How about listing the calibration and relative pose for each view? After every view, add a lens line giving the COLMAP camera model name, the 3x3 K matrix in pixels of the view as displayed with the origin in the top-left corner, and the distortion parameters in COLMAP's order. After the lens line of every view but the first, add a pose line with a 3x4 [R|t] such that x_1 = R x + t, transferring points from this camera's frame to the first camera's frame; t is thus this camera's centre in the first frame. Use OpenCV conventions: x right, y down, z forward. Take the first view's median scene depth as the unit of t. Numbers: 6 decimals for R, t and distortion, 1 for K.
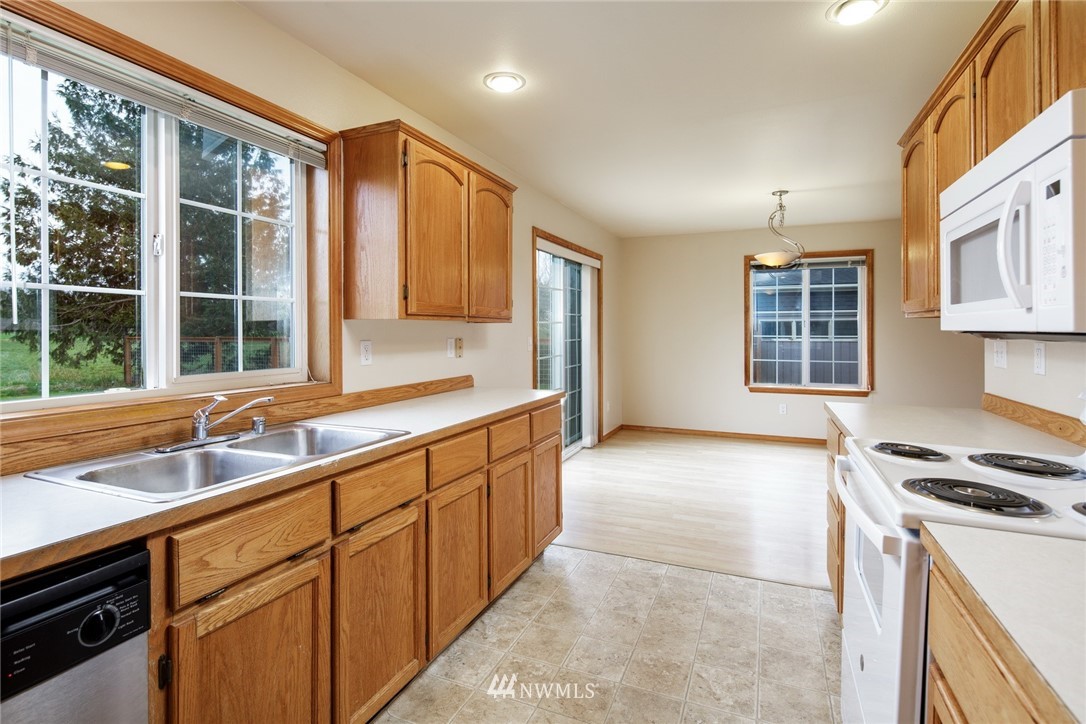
lens RADIAL K [[528.8, 0, 543.5], [0, 528.8, 328.5], [0, 0, 1]] dist [0.008356, -0.003867]
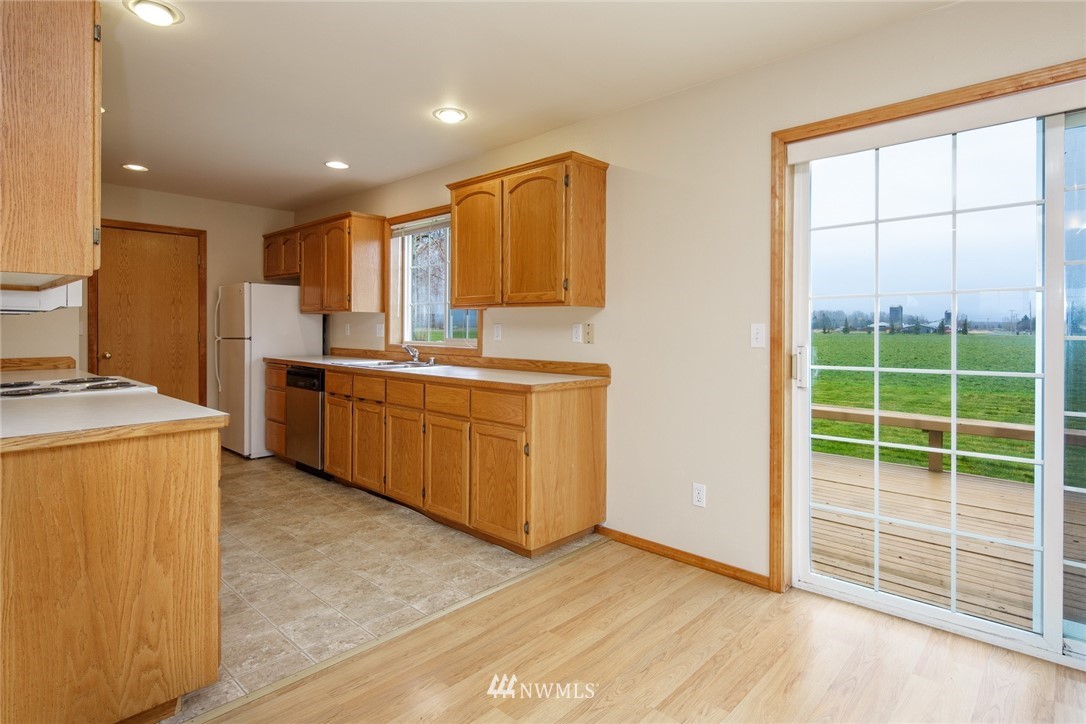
lens RADIAL K [[562.1, 0, 558.9], [0, 562.1, 332.4], [0, 0, 1]] dist [0.000324, -0.002023]
pose [[-0.330536, 0.002138, -0.943791, 0.994858], [-0.004233, 0.999984, 0.003748, 0.036688], [0.943784, 0.005234, -0.330522, 1.534742]]
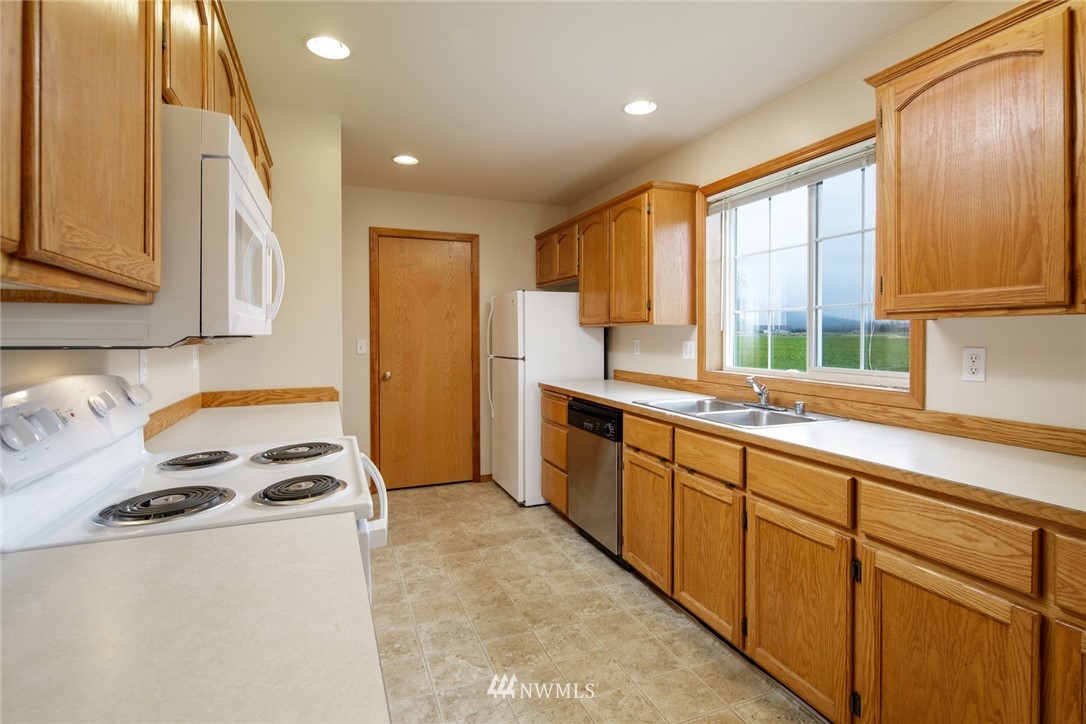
lens RADIAL K [[528.8, 0, 542.6], [0, 528.8, 335.3], [0, 0, 1]] dist [0.008356, -0.003867]
pose [[-0.709600, 0.002185, -0.704602, 0.548407], [0.002353, 0.999997, 0.000732, 0.004084], [0.704601, -0.001139, -0.709603, 1.005889]]
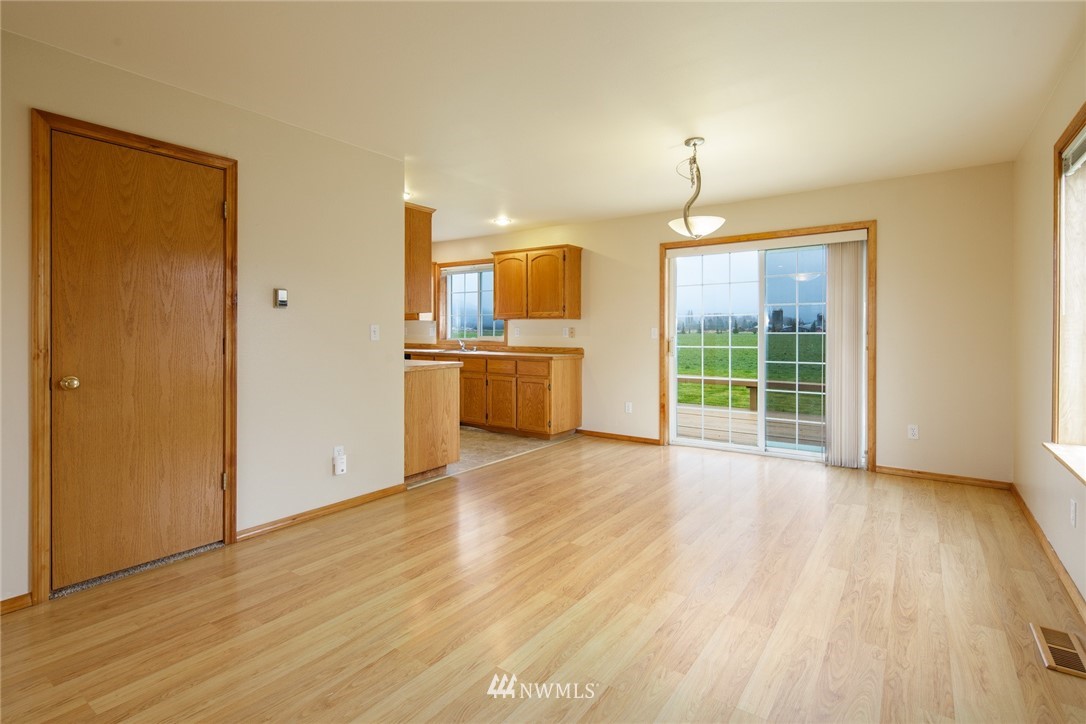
lens RADIAL K [[528.8, 0, 547.0], [0, 528.8, 331.9], [0, 0, 1]] dist [0.008356, -0.003867]
pose [[-0.210366, 0.000007, -0.977623, 2.061233], [-0.001282, 0.999999, 0.000283, 0.039533], [0.977622, 0.001313, -0.210365, 1.563508]]
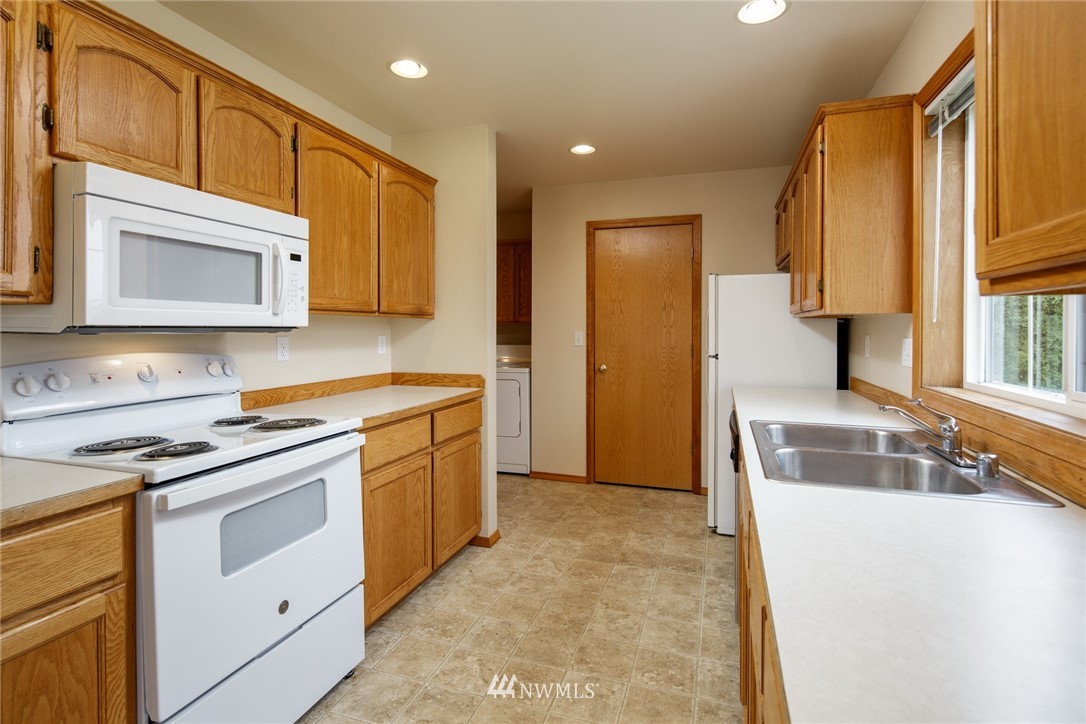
lens RADIAL K [[528.8, 0, 540.8], [0, 528.8, 330.2], [0, 0, 1]] dist [0.008356, -0.003867]
pose [[-0.996866, -0.002484, -0.079071, 0.067530], [-0.002783, 0.999989, 0.003676, 0.005358], [0.079061, 0.003884, -0.996862, 1.117006]]
